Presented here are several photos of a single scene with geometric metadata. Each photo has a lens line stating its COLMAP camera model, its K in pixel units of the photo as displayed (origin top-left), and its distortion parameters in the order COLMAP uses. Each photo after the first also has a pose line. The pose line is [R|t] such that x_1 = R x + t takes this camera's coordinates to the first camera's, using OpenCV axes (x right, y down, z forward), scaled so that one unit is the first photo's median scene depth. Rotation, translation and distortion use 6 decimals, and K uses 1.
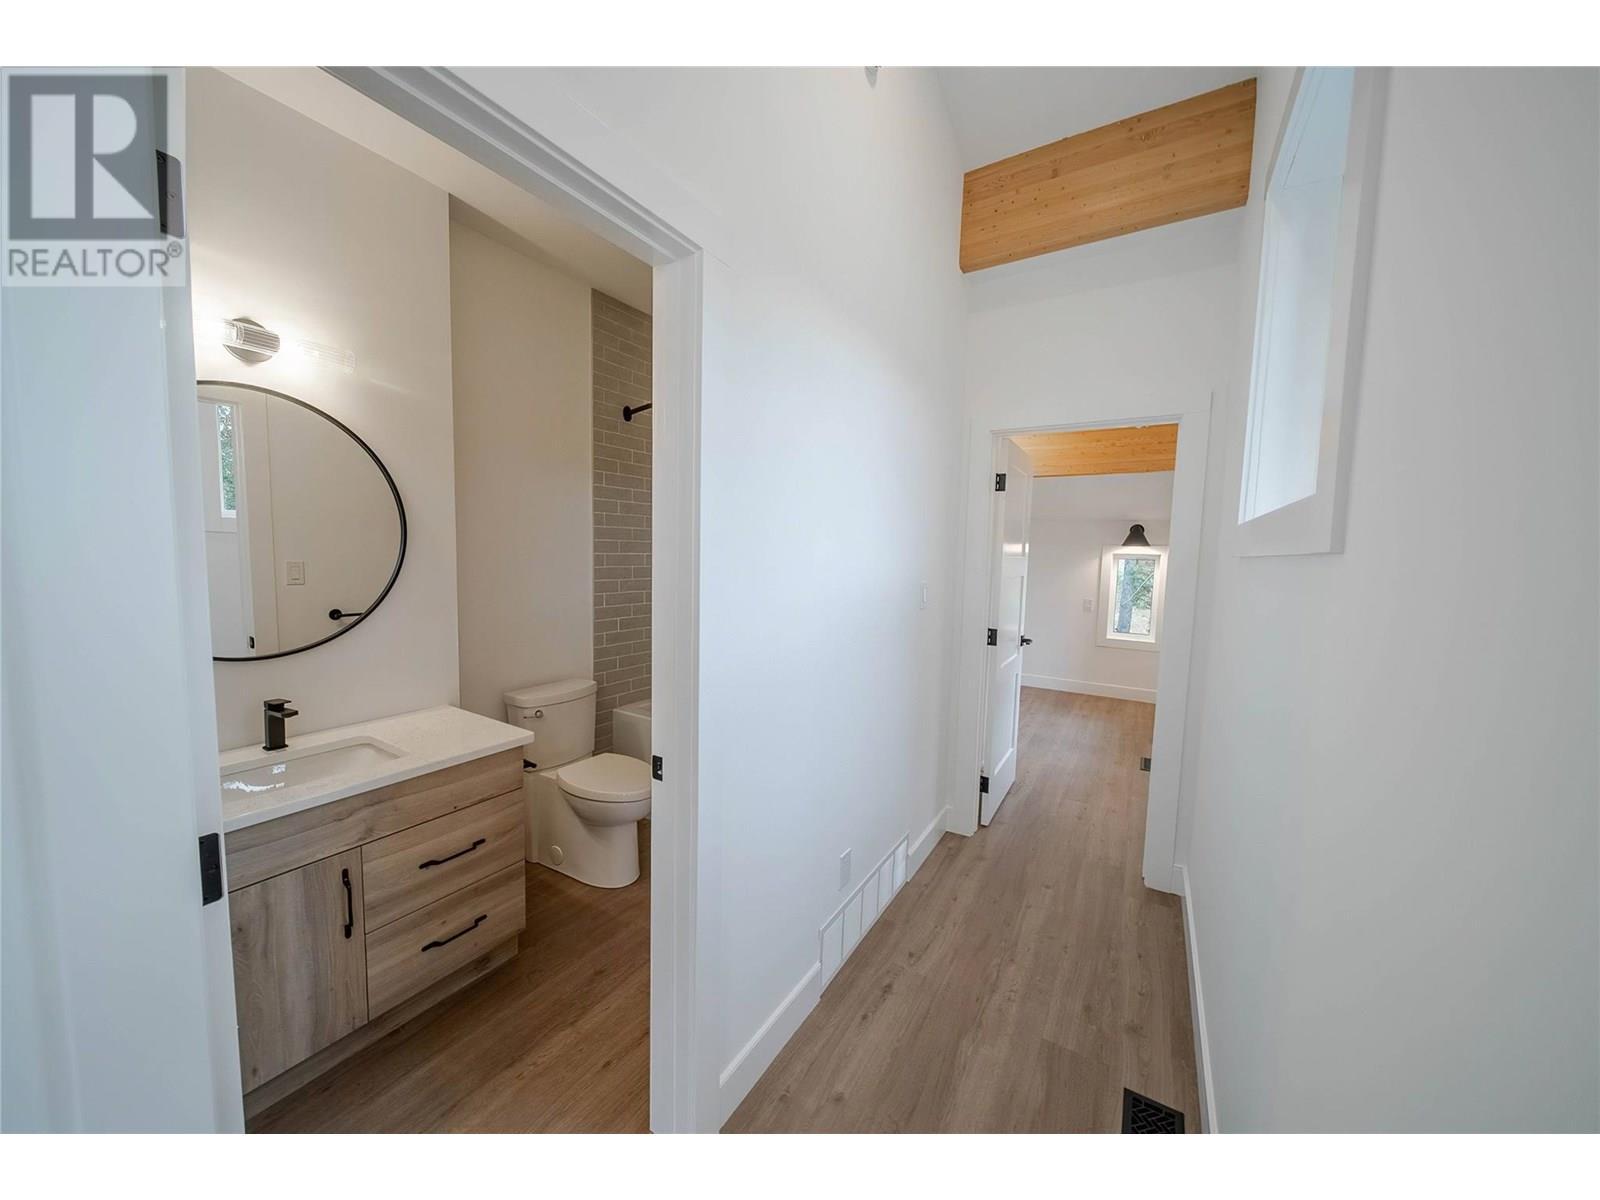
lens RADIAL K [[576.2, 0, 802.8], [0, 576.2, 597.1], [0, 0, 1]] dist [-0.000065, 0.000113]
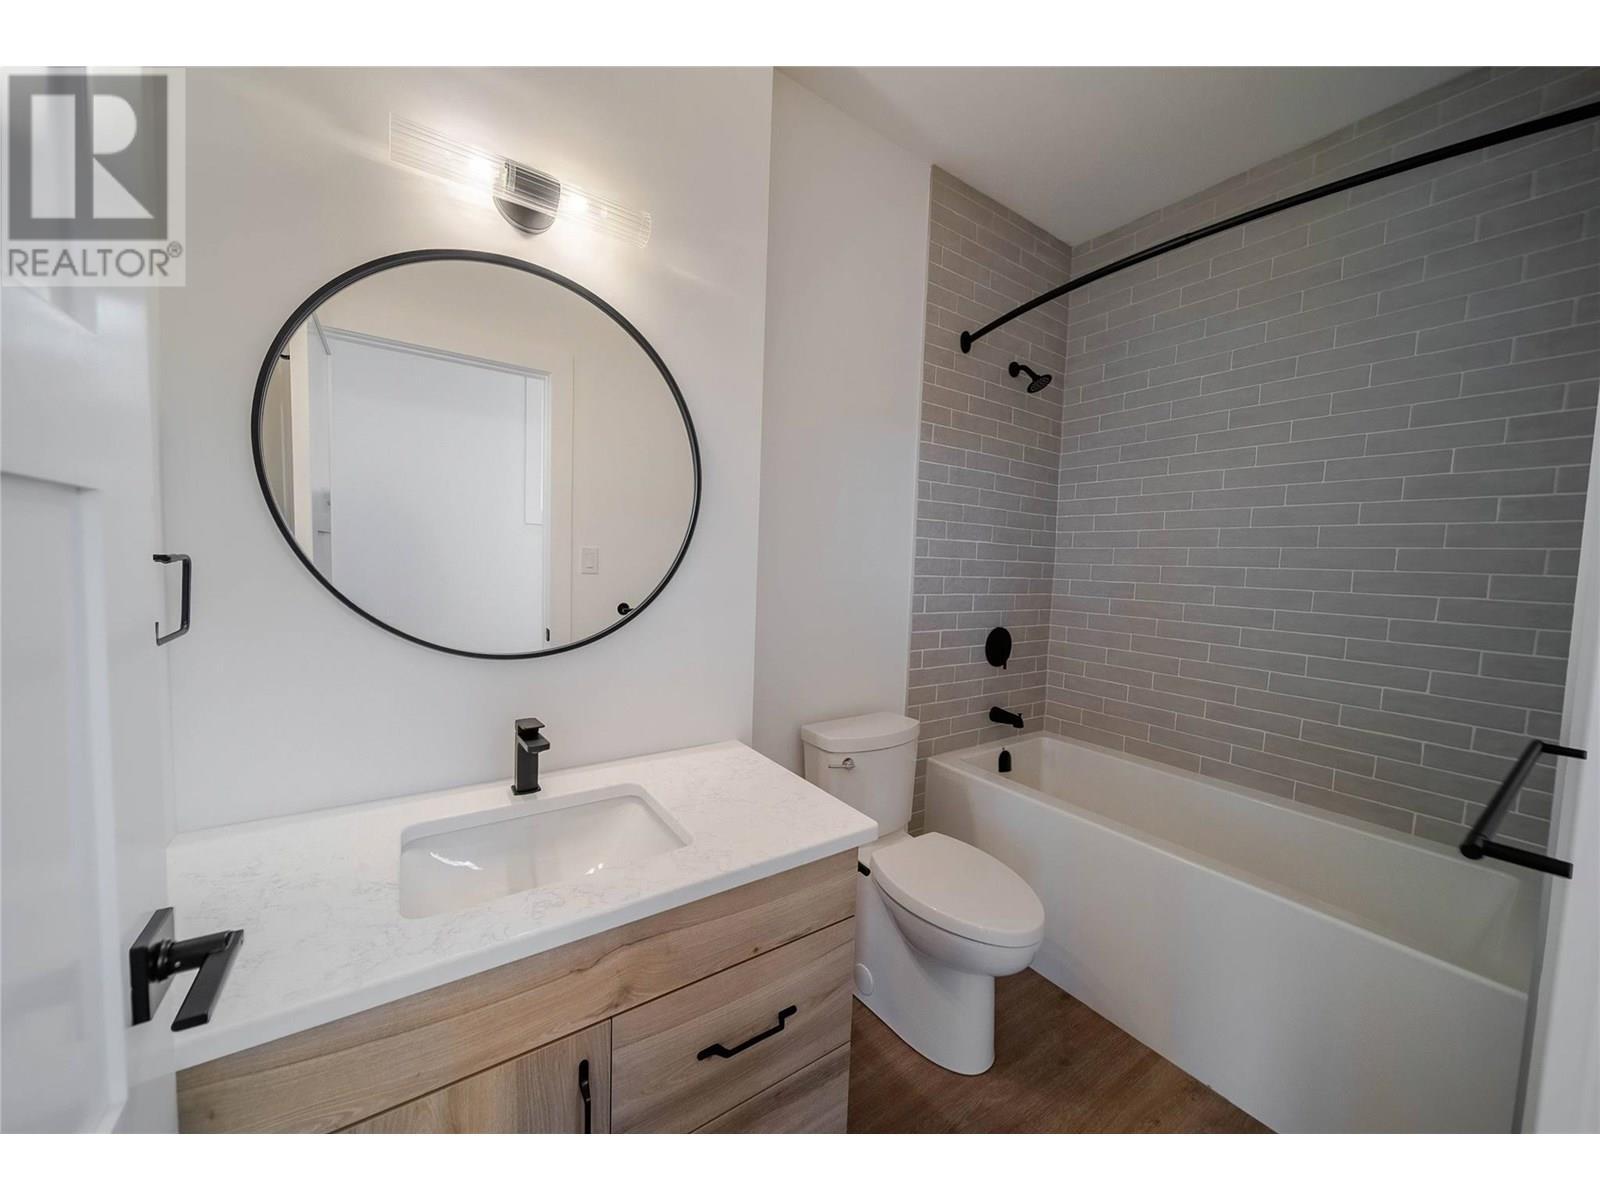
lens RADIAL K [[576.2, 0, 800.4], [0, 576.2, 596.2], [0, 0, 1]] dist [-0.000065, 0.000113]
pose [[0.918412, 0.032002, -0.394328, -0.320625], [-0.045317, 0.998672, -0.024498, 0.030963], [0.393020, 0.040369, 0.918643, 0.443585]]
